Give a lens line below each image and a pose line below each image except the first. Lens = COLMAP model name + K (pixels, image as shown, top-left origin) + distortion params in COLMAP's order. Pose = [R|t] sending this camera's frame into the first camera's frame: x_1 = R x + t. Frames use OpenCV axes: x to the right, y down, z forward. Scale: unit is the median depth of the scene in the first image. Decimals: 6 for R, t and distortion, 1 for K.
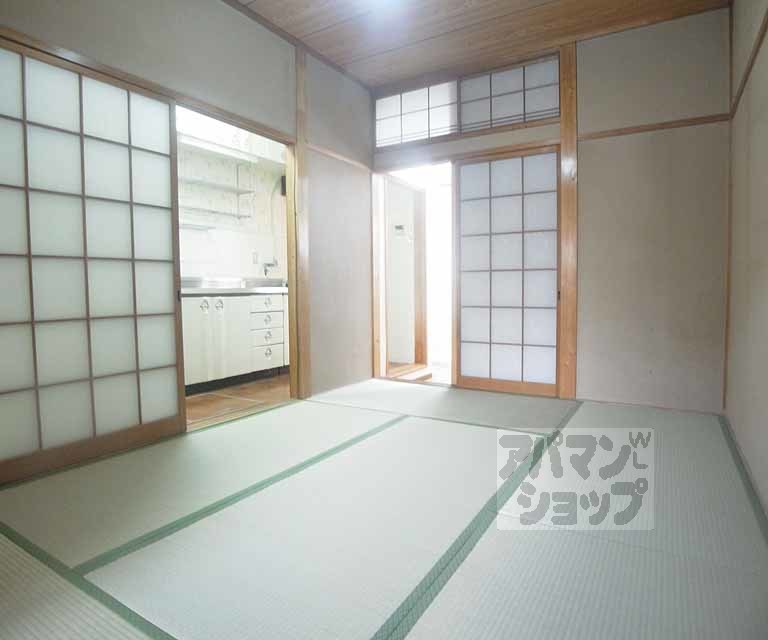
lens RADIAL K [[479.8, 0, 381.8], [0, 479.8, 318.9], [0, 0, 1]] dist [-0.065866, 0.012251]
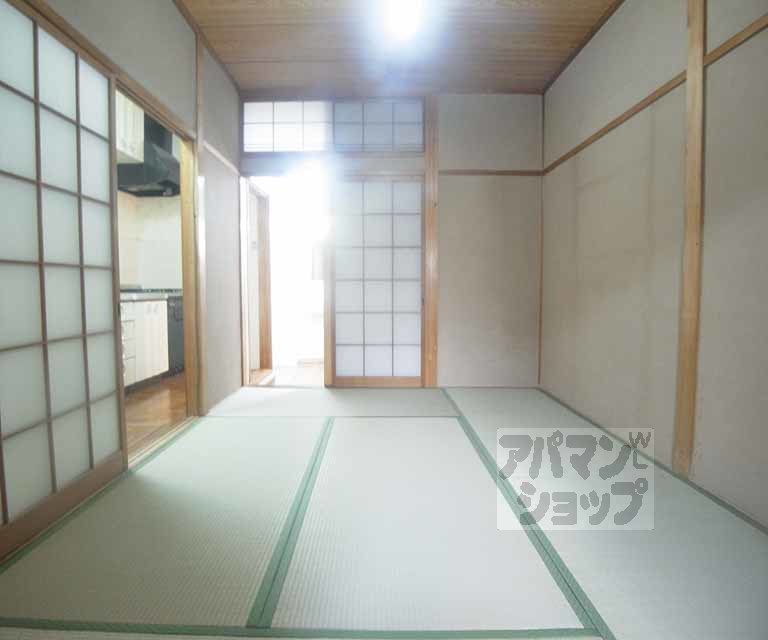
lens RADIAL K [[479.8, 0, 369.7], [0, 479.8, 319.2], [0, 0, 1]] dist [-0.065866, 0.012251]
pose [[0.852230, -0.027304, 0.522454, -0.366910], [0.026112, 0.999612, 0.009647, -0.020239], [-0.522515, 0.005421, 0.852613, 0.041751]]
